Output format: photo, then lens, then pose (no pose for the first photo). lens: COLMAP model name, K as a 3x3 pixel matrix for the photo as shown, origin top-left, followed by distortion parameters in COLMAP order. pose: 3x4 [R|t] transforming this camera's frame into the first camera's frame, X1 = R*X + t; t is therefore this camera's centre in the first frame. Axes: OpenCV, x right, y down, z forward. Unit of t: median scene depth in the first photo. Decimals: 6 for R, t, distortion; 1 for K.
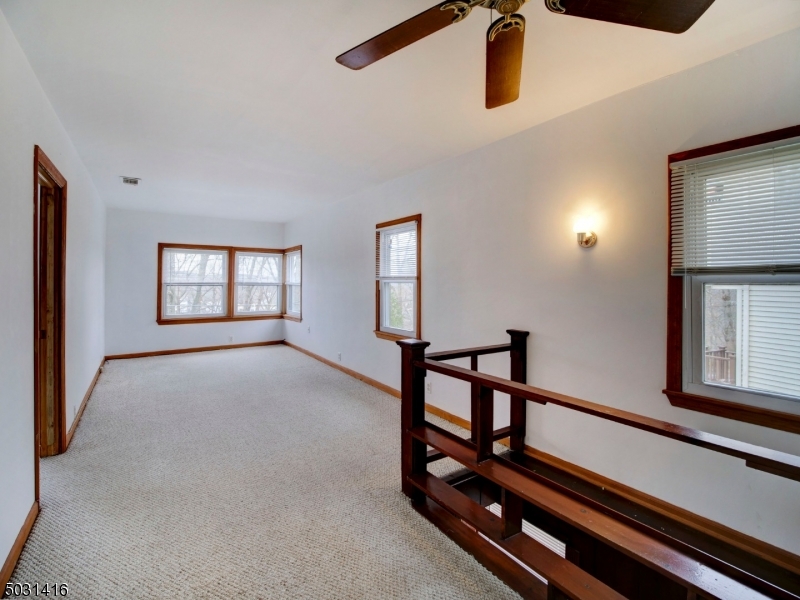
lens RADIAL K [[374.5, 0, 398.5], [0, 374.5, 287.2], [0, 0, 1]] dist [-0.001095, -0.000156]
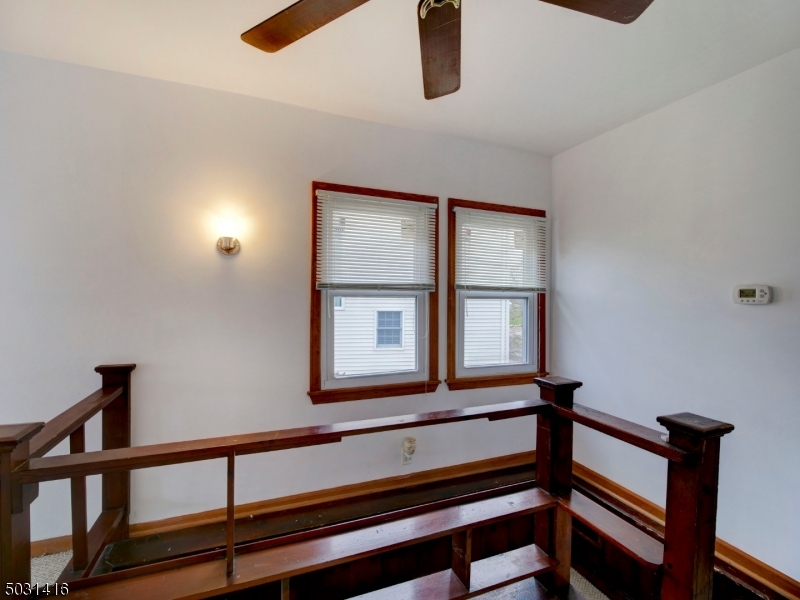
lens RADIAL K [[386.9, 0, 400.0], [0, 386.9, 294.6], [0, 0, 1]] dist [-0.002709, -0.000707]
pose [[0.213464, 0.005079, 0.976938, -0.377882], [0.004101, 0.999973, -0.006095, -0.007148], [-0.976942, 0.005307, 0.213437, 0.536704]]
